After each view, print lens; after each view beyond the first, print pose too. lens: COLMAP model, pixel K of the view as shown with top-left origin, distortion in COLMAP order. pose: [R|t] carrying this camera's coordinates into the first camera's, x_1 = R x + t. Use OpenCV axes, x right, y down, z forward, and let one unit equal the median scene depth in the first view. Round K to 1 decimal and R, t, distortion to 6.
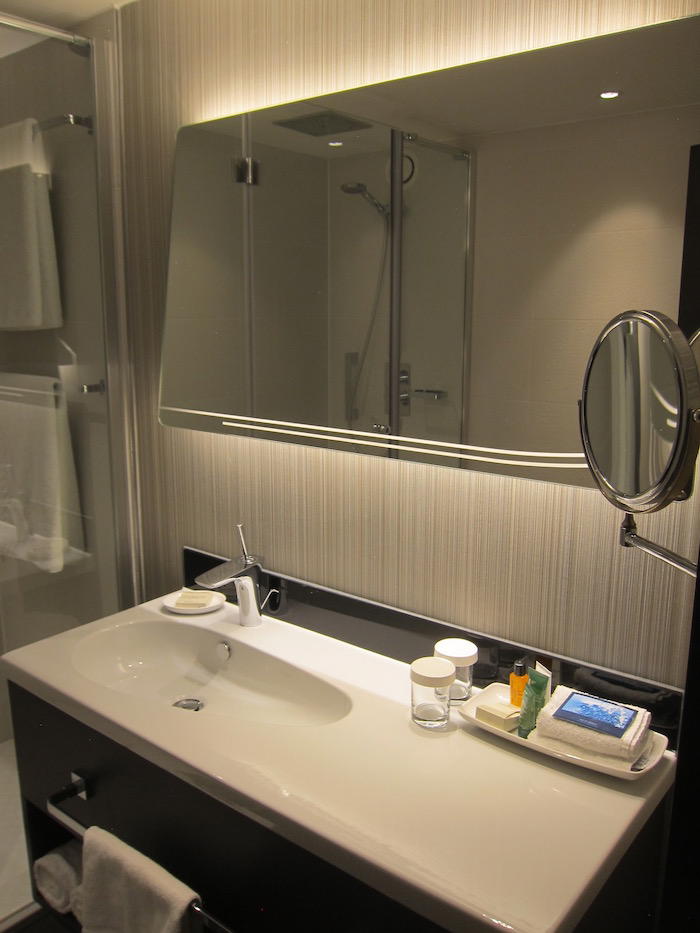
lens RADIAL K [[773.1, 0, 350.2], [0, 773.1, 466.9], [0, 0, 1]] dist [-0.042698, -0.018994]
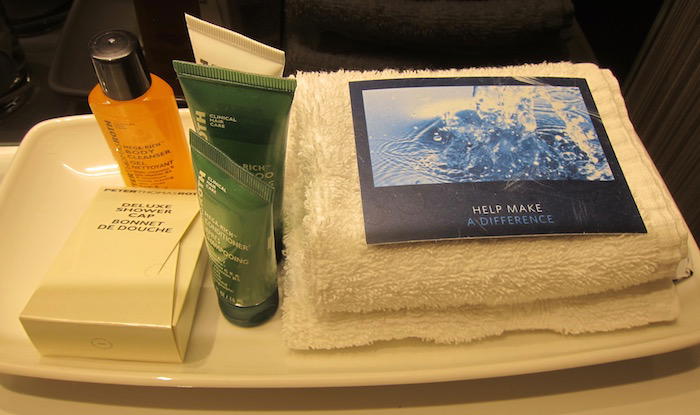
lens RADIAL K [[553.4, 0, 350.8], [0, 553.4, 207.8], [0, 0, 1]] dist [-0.007297, -0.001383]
pose [[0.737858, -0.496997, 0.456683, 0.188036], [0.087964, 0.741649, 0.664996, 0.204816], [-0.669199, -0.450501, 0.590949, 0.898741]]
